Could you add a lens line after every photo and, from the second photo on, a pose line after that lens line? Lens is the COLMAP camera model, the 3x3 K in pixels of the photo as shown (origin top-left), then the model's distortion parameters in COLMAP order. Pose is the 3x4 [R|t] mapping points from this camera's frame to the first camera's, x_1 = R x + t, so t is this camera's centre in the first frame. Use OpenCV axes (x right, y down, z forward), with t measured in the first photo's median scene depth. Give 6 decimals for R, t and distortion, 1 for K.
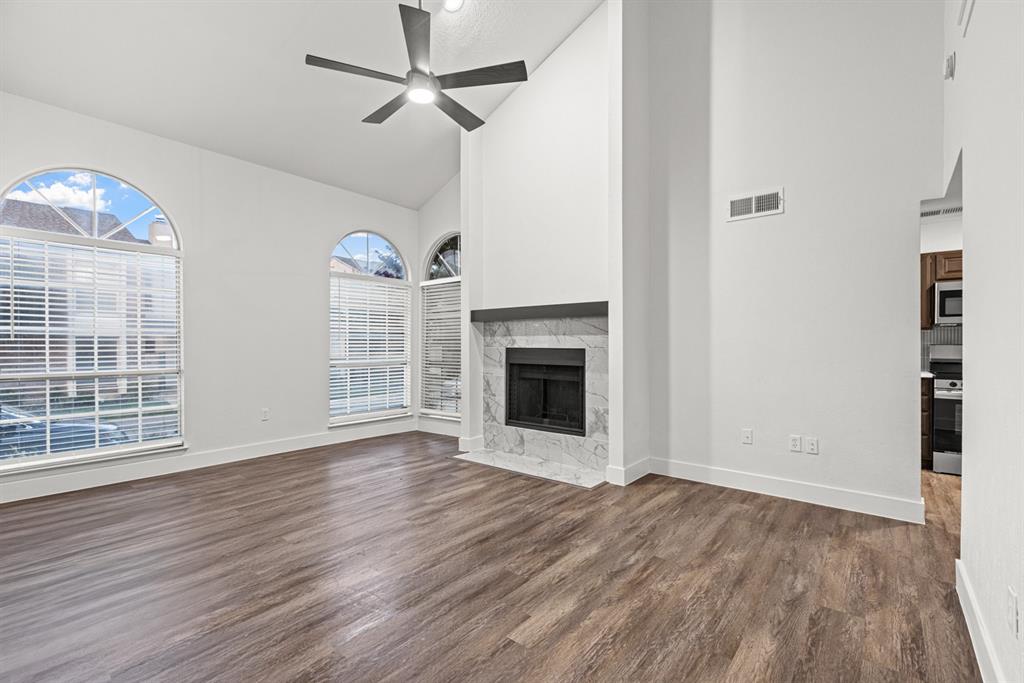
lens RADIAL K [[454.6, 0, 505.2], [0, 454.6, 347.5], [0, 0, 1]] dist [0.016913, 0.000148]
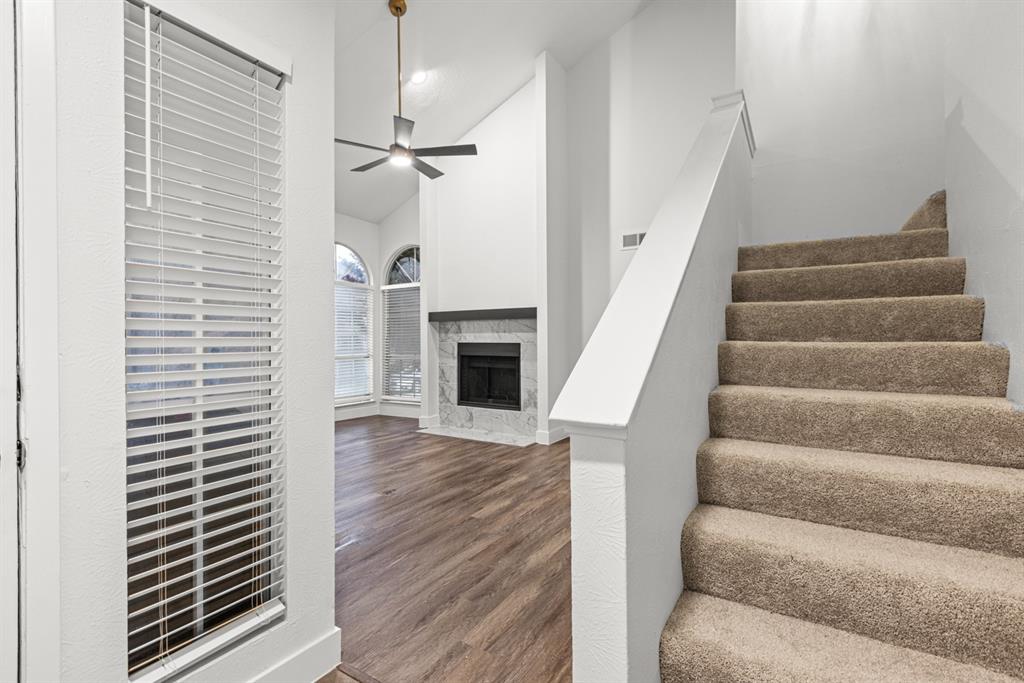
lens RADIAL K [[454.6, 0, 504.5], [0, 454.6, 341.0], [0, 0, 1]] dist [0.016913, 0.000148]
pose [[0.991918, -0.004335, 0.126807, -0.036824], [0.004580, 0.999988, -0.001646, -0.001547], [-0.126799, 0.002213, 0.991926, -0.310672]]
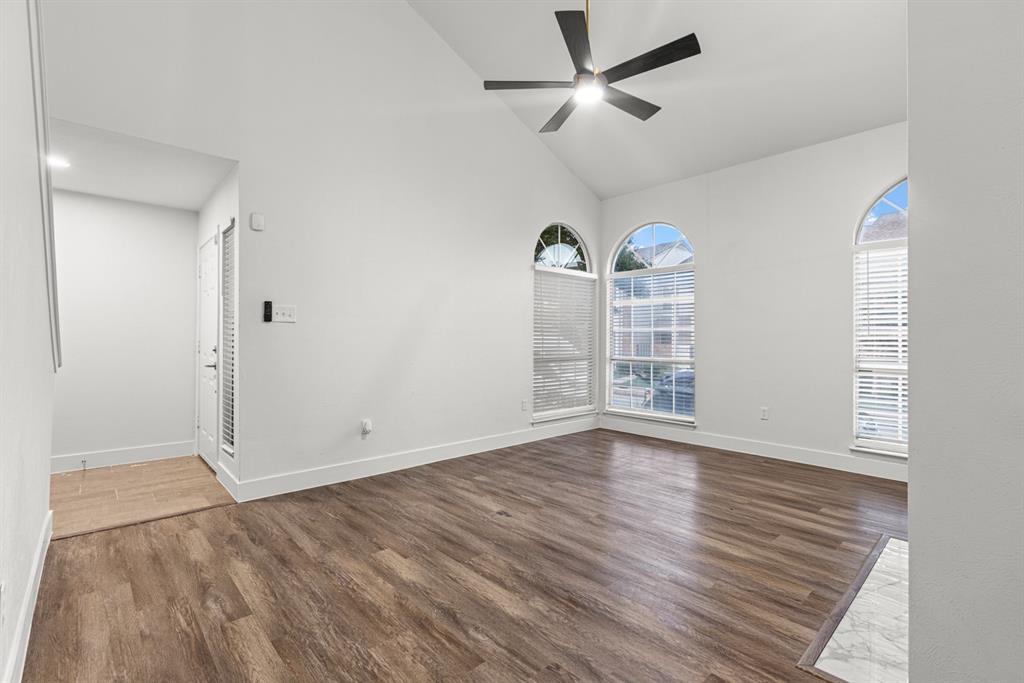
lens RADIAL K [[454.6, 0, 504.3], [0, 454.6, 349.1], [0, 0, 1]] dist [0.016913, 0.000148]
pose [[-0.133759, 0.016287, -0.990880, 0.623853], [-0.006238, 0.999831, 0.017276, -0.003884], [0.990994, 0.008492, -0.133635, 0.715205]]
